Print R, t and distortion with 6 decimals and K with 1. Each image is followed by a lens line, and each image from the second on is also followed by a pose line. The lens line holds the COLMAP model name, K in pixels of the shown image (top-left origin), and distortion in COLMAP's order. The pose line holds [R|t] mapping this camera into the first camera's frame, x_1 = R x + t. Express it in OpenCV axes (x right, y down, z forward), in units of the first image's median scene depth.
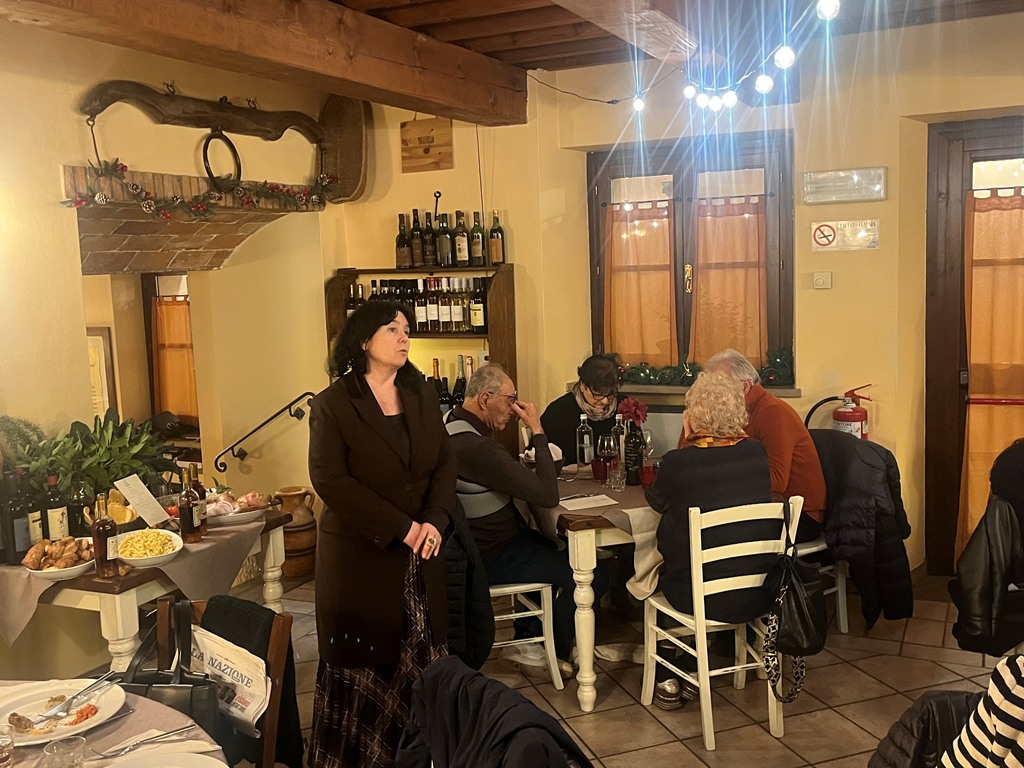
lens RADIAL K [[996.2, 0, 512.9], [0, 996.2, 370.4], [0, 0, 1]] dist [0.108041, -0.157421]
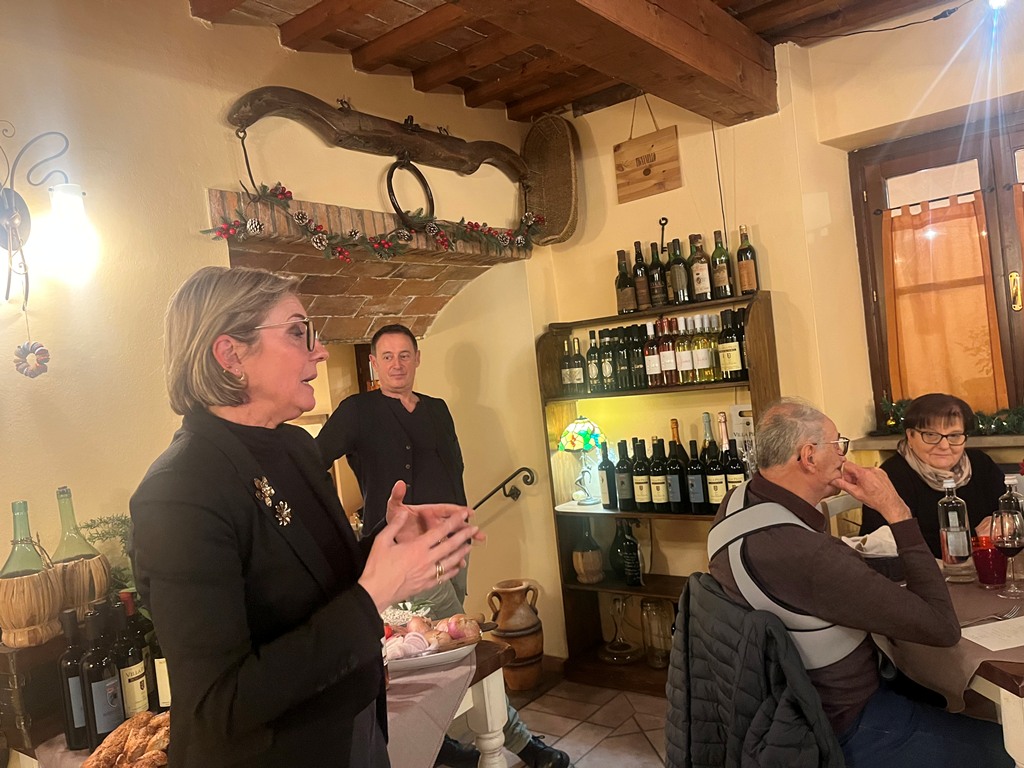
lens RADIAL K [[789.4, 0, 512.0], [0, 789.4, 384.0], [0, 0, 1]] dist [0.042893, -0.000821]
pose [[0.976873, -0.069185, -0.202318, -0.076197], [0.051510, 0.994484, -0.091367, 0.012430], [0.207523, 0.078833, 0.975048, 0.351034]]
